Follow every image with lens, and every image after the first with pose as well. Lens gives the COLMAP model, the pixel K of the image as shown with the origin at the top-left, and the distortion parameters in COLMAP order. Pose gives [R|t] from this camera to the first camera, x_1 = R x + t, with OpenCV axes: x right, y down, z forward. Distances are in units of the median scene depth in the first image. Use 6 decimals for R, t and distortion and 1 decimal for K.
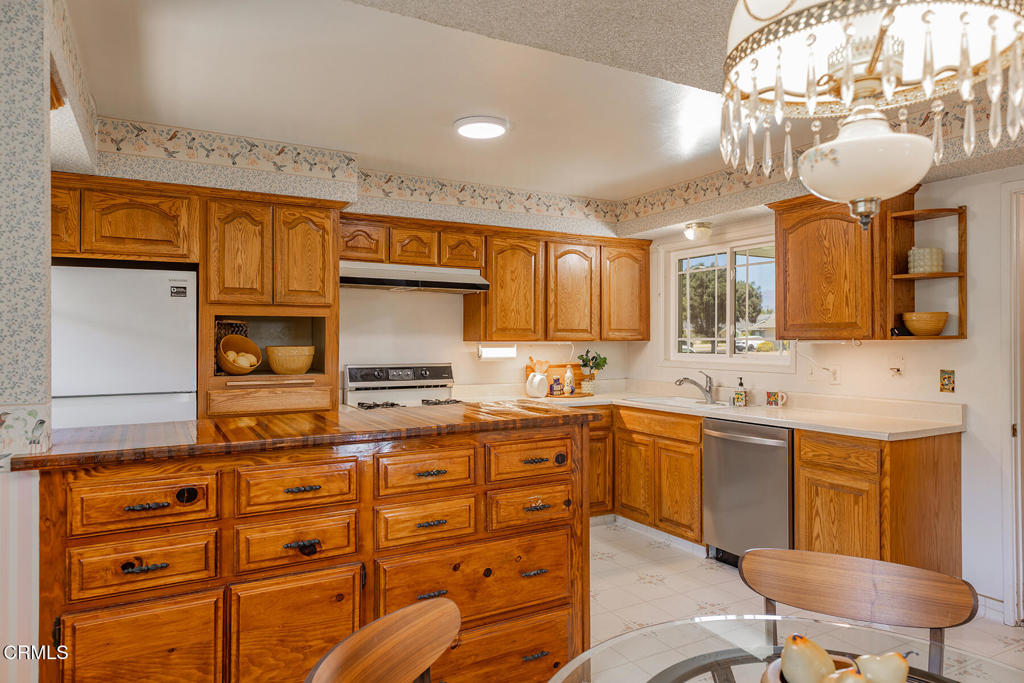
lens RADIAL K [[657.2, 0, 512.0], [0, 657.2, 341.5], [0, 0, 1]] dist [0.000882, -0.000610]
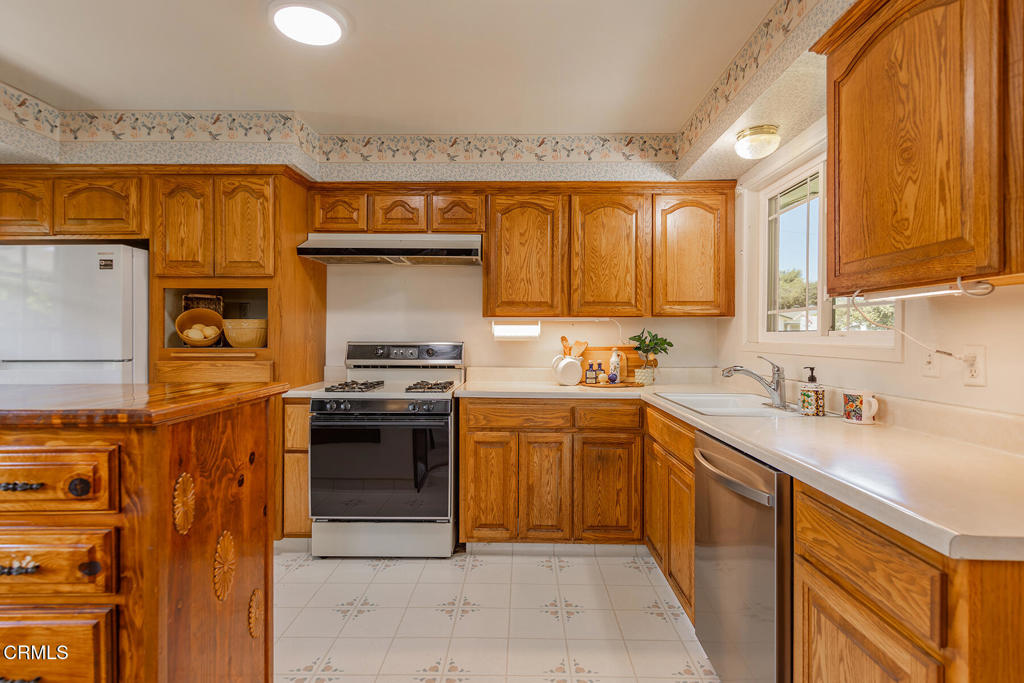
lens RADIAL K [[517.2, 0, 512.0], [0, 517.2, 341.5], [0, 0, 1]] dist [0.001431, 0.000762]
pose [[0.868155, 0.007815, -0.496232, 0.361113], [-0.003951, 0.999953, 0.008835, 0.028723], [0.496278, -0.005709, 0.868145, 0.471628]]
